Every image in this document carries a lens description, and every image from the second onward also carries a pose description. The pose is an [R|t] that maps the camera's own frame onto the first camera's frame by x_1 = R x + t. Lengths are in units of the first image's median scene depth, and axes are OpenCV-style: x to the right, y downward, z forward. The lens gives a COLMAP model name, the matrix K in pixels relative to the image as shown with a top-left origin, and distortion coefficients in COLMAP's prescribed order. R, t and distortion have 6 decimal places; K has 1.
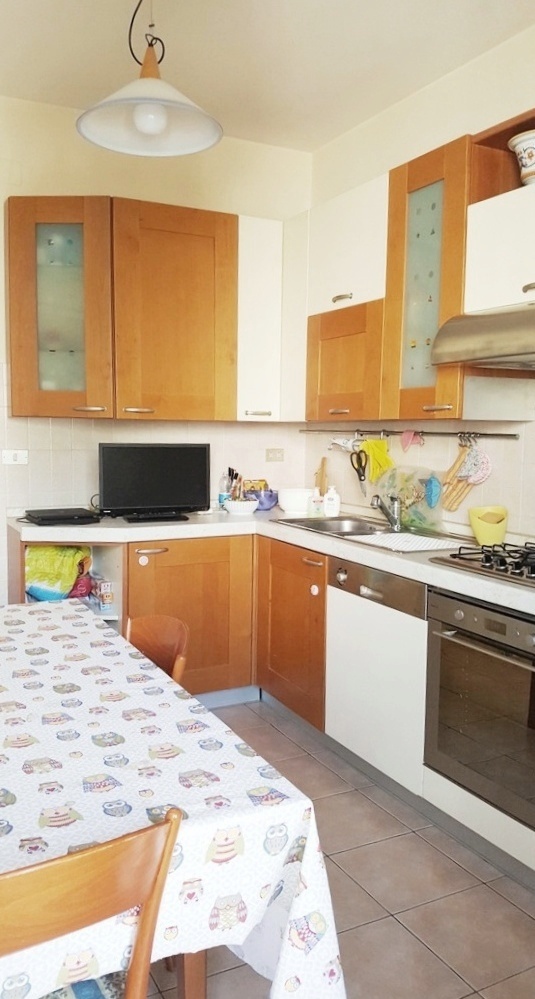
lens RADIAL K [[804.3, 0, 273.1], [0, 804.3, 507.7], [0, 0, 1]] dist [0.000897, -0.052251]
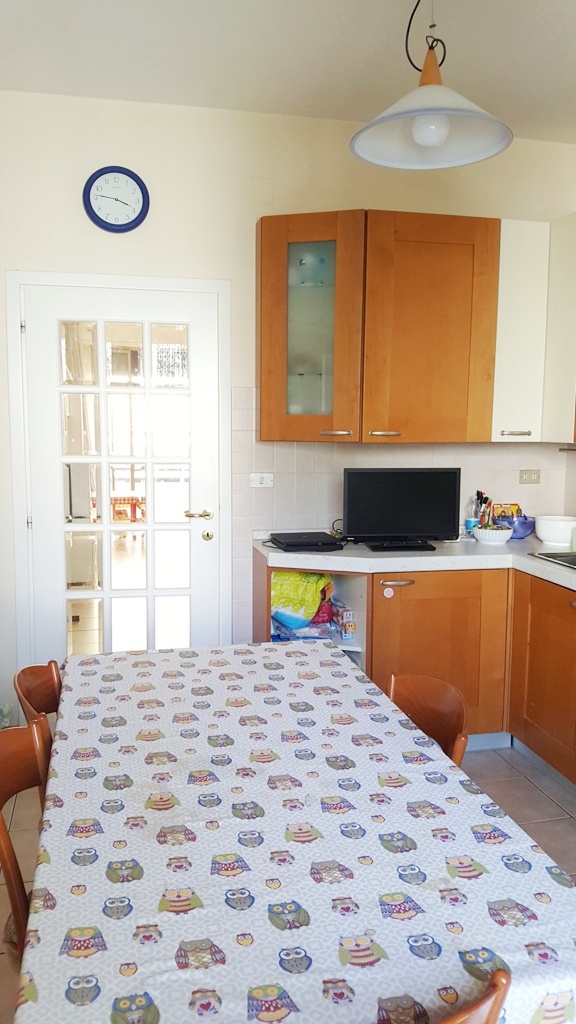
lens RADIAL K [[780.8, 0, 256.3], [0, 780.8, 507.3], [0, 0, 1]] dist [0.060931, -0.156316]
pose [[0.963788, 0.024885, -0.265506, -0.070538], [-0.019509, 0.999548, 0.022868, -0.054241], [0.265956, -0.016860, 0.963838, 0.062363]]
